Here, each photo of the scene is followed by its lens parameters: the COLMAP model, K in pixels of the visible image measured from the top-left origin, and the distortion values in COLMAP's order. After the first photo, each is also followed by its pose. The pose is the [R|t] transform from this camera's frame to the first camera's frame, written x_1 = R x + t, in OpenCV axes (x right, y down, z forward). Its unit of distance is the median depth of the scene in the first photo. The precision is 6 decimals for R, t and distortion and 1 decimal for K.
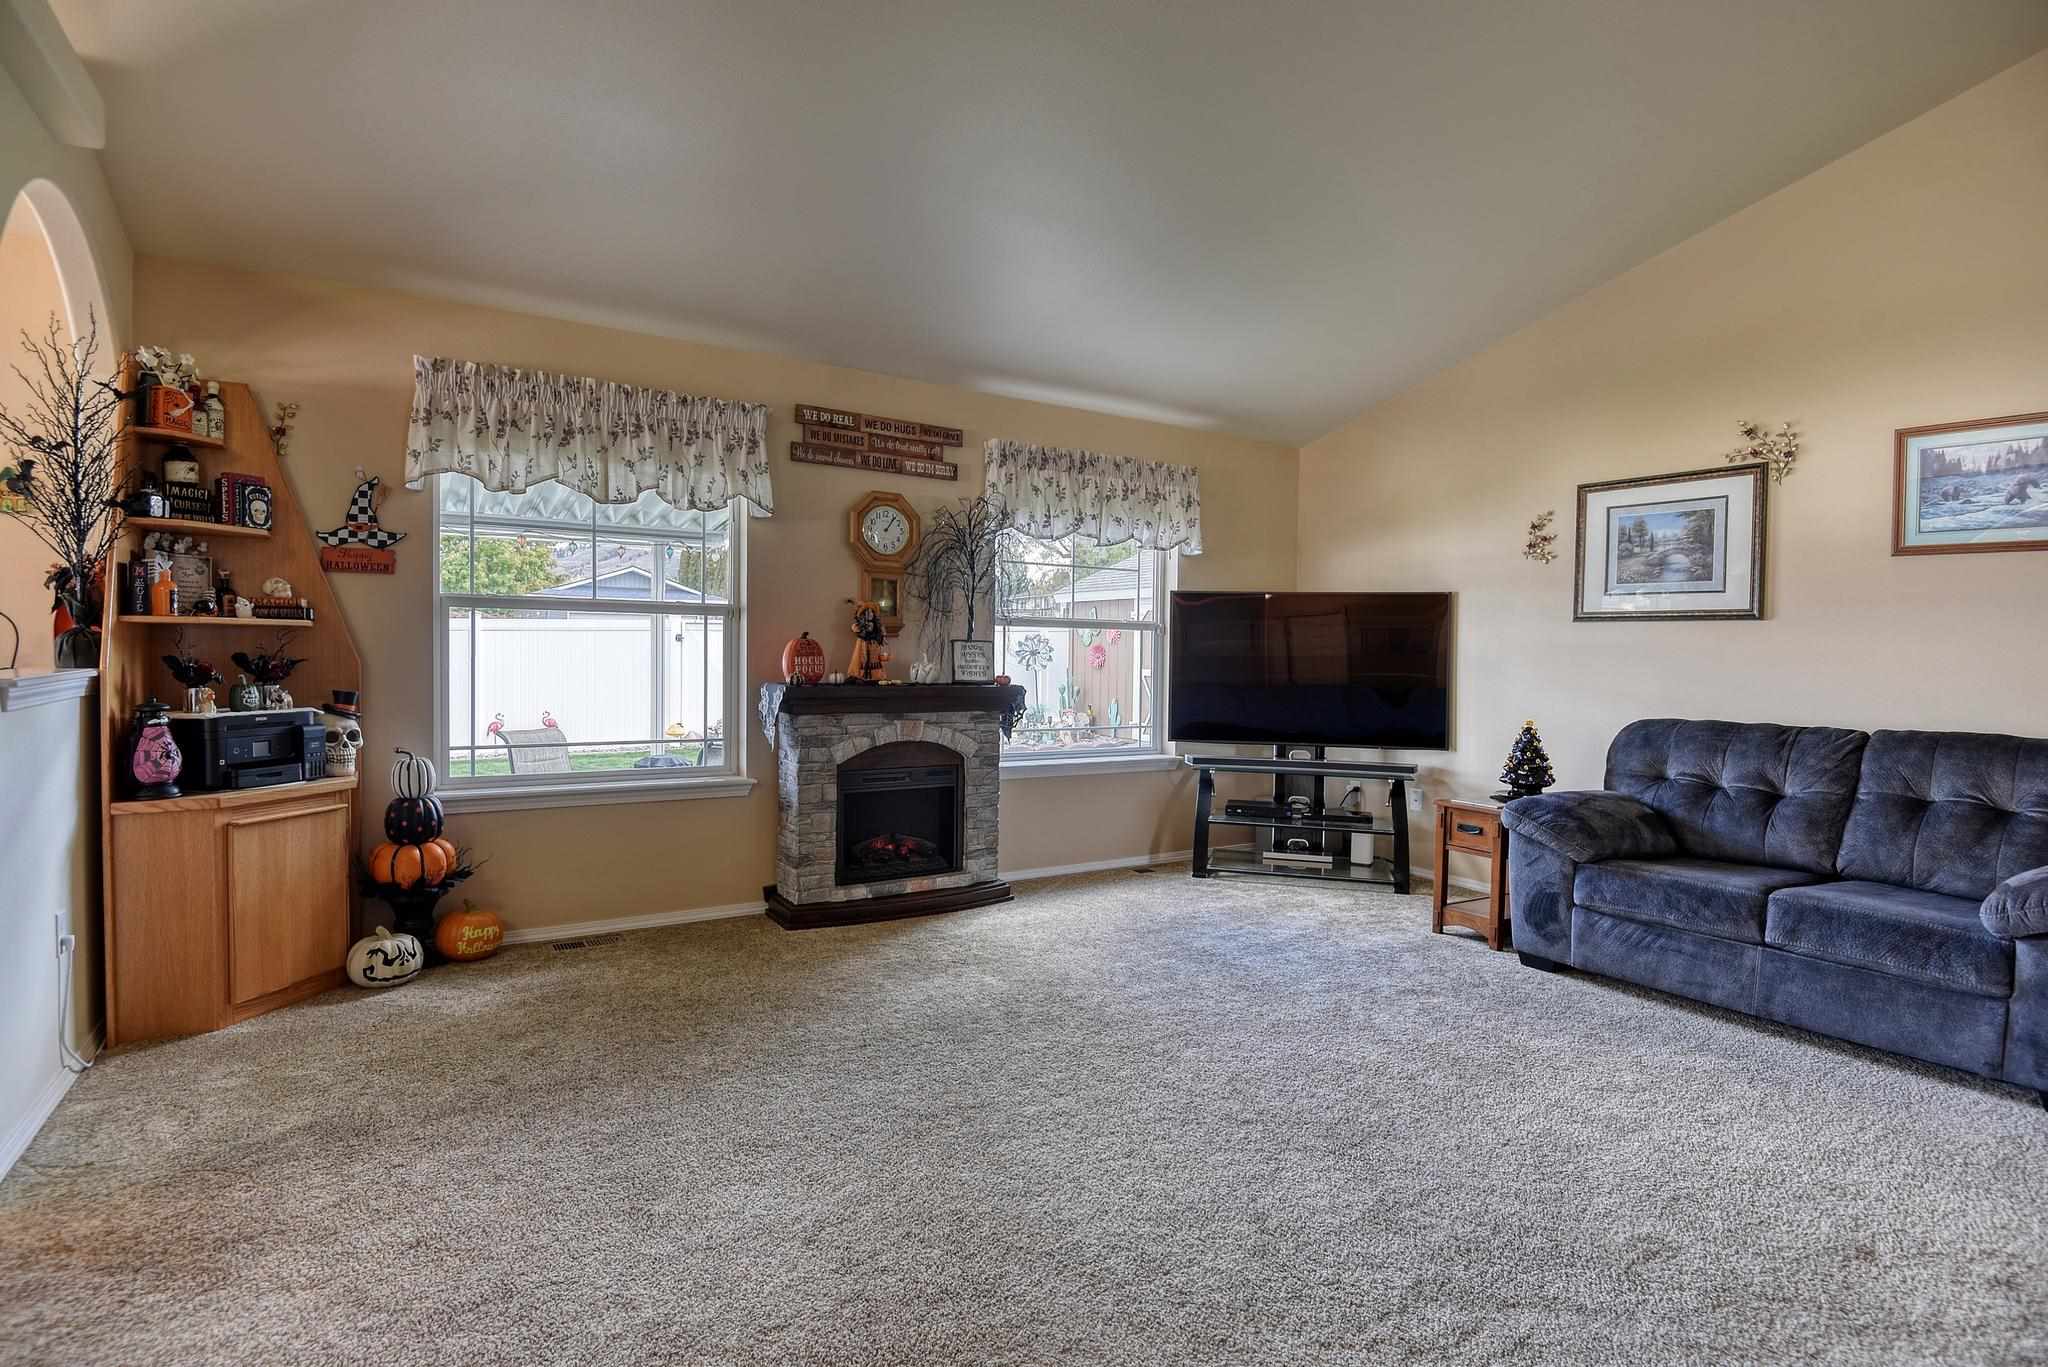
lens RADIAL K [[981.2, 0, 1029.2], [0, 981.2, 674.1], [0, 0, 1]] dist [-0.026104, -0.008894]
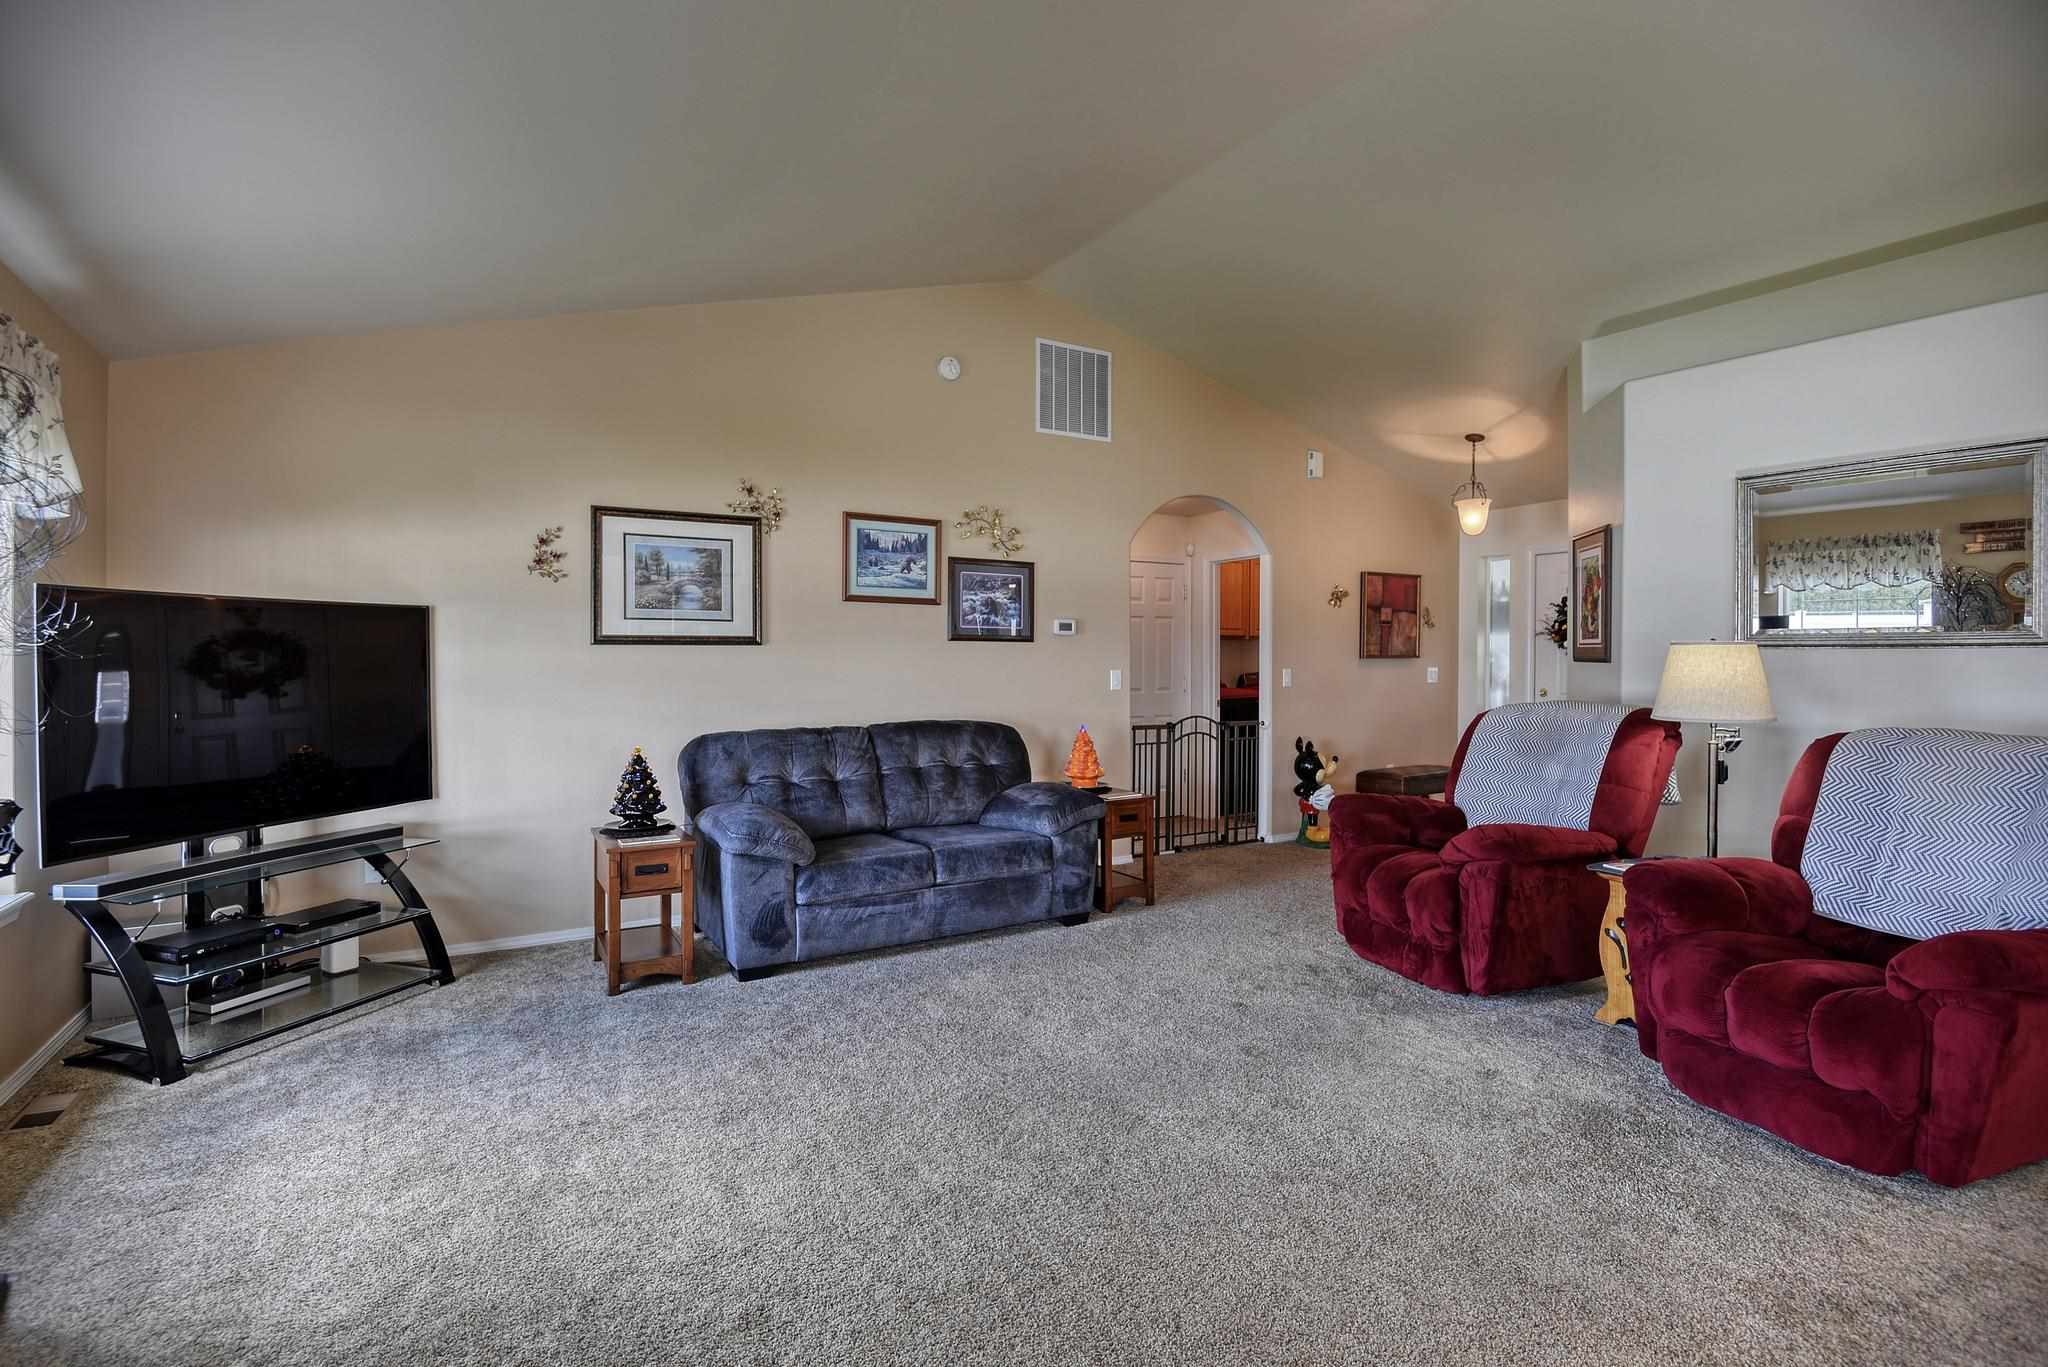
lens RADIAL K [[959.6, 0, 1031.7], [0, 959.6, 686.6], [0, 0, 1]] dist [-0.023718, -0.013611]
pose [[0.024073, -0.048494, 0.998533, -0.434435], [0.029068, 0.998434, 0.047788, -0.049391], [-0.999288, 0.027875, 0.025445, 0.593519]]
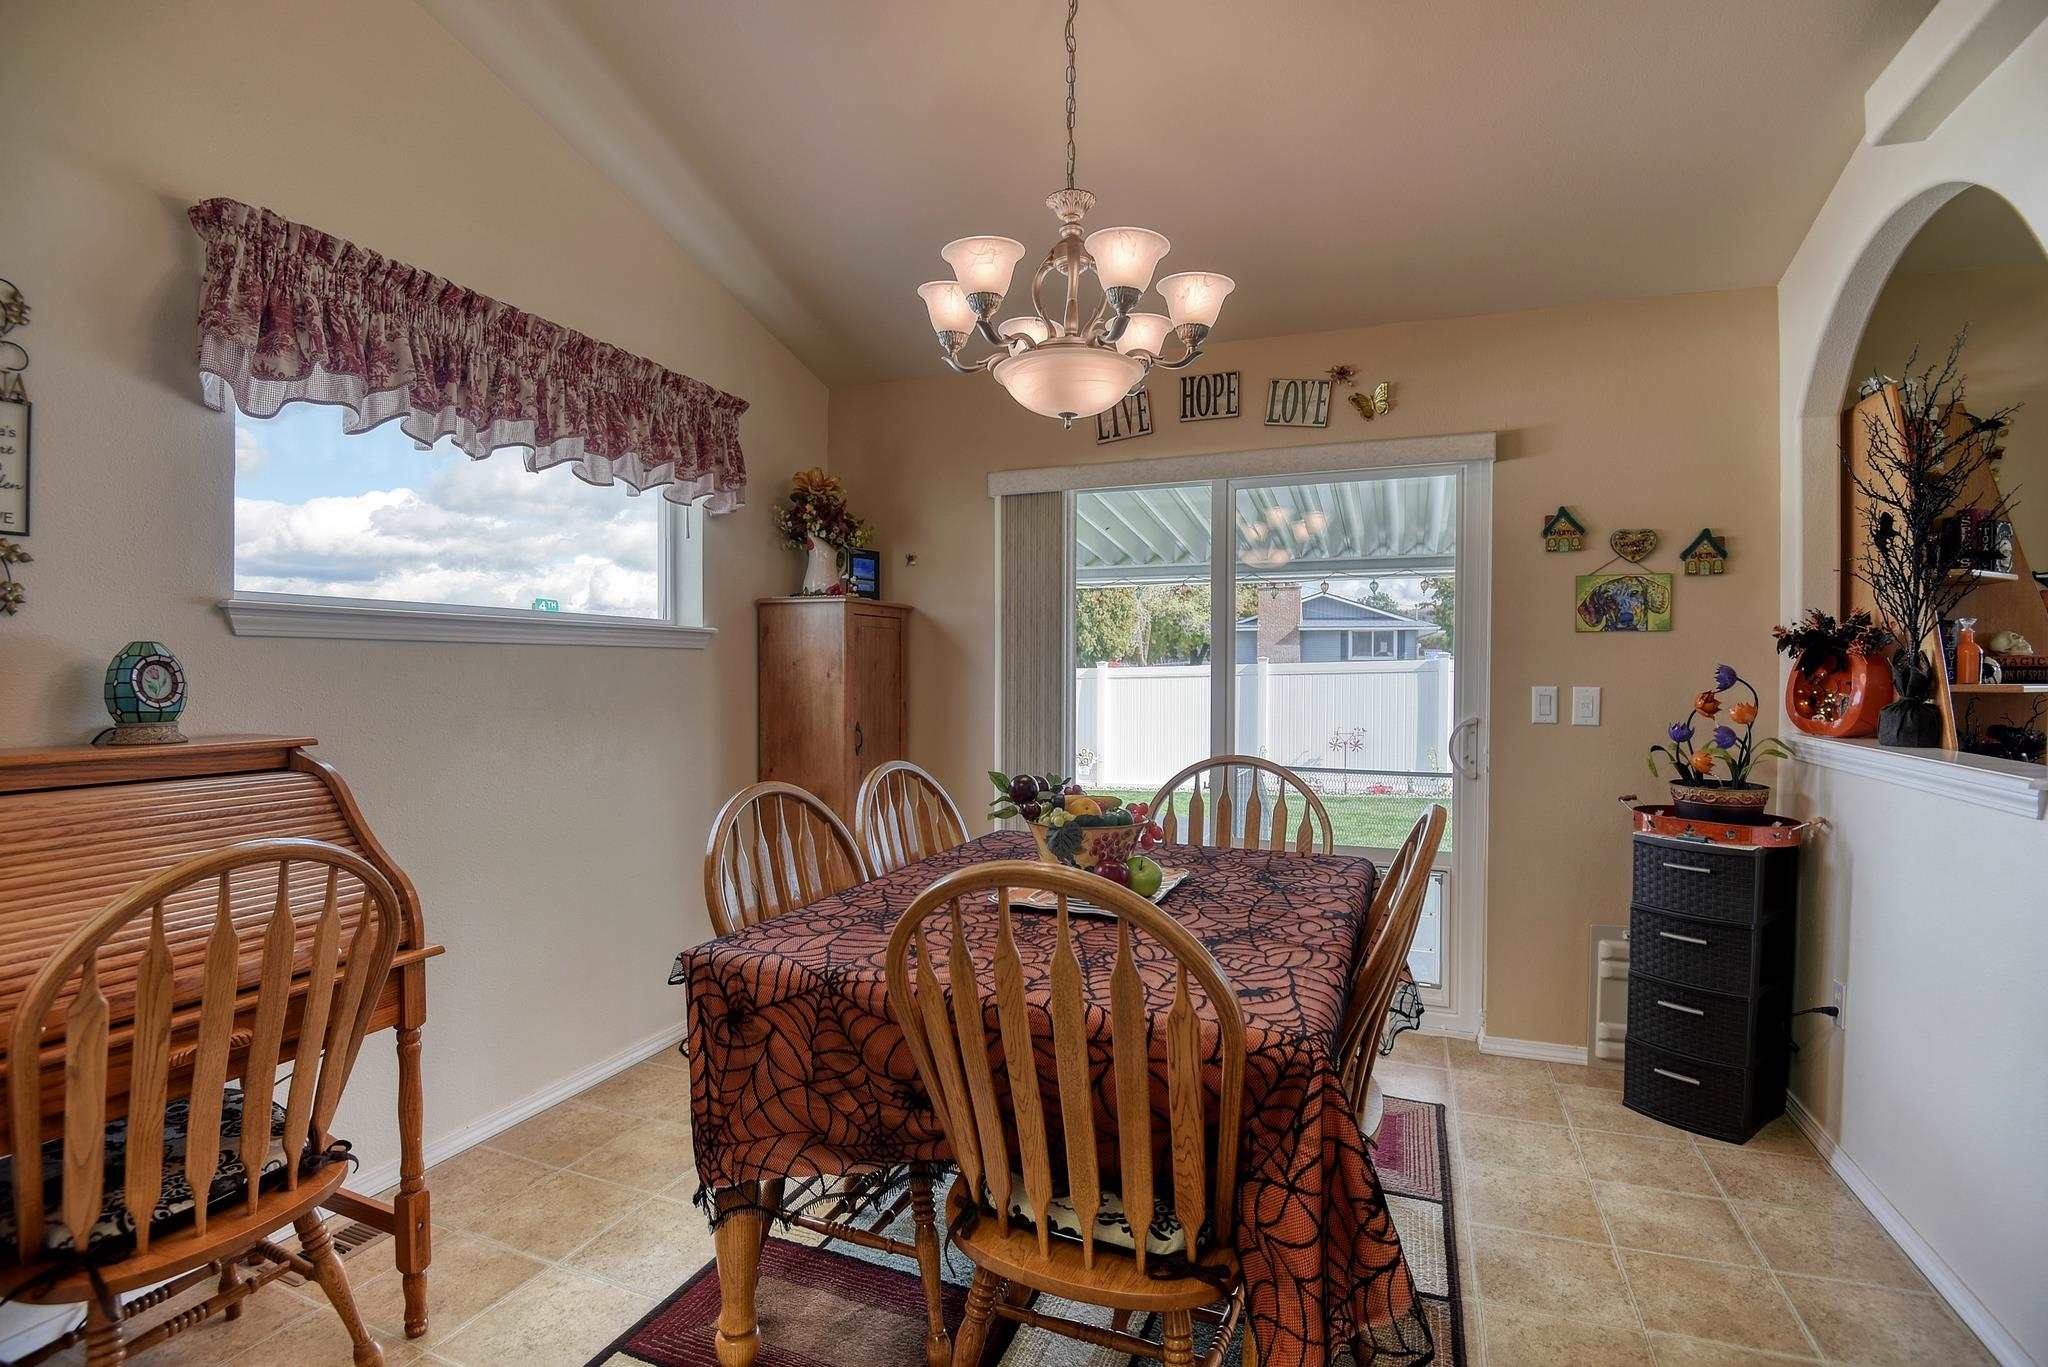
lens RADIAL K [[959.6, 0, 1029.0], [0, 959.6, 676.9], [0, 0, 1]] dist [-0.023718, -0.013611]
pose [[0.585051, -0.008347, -0.810954, -0.499465], [-0.012990, 0.999722, -0.019661, -0.027437], [0.810893, 0.022037, 0.584780, -0.109104]]
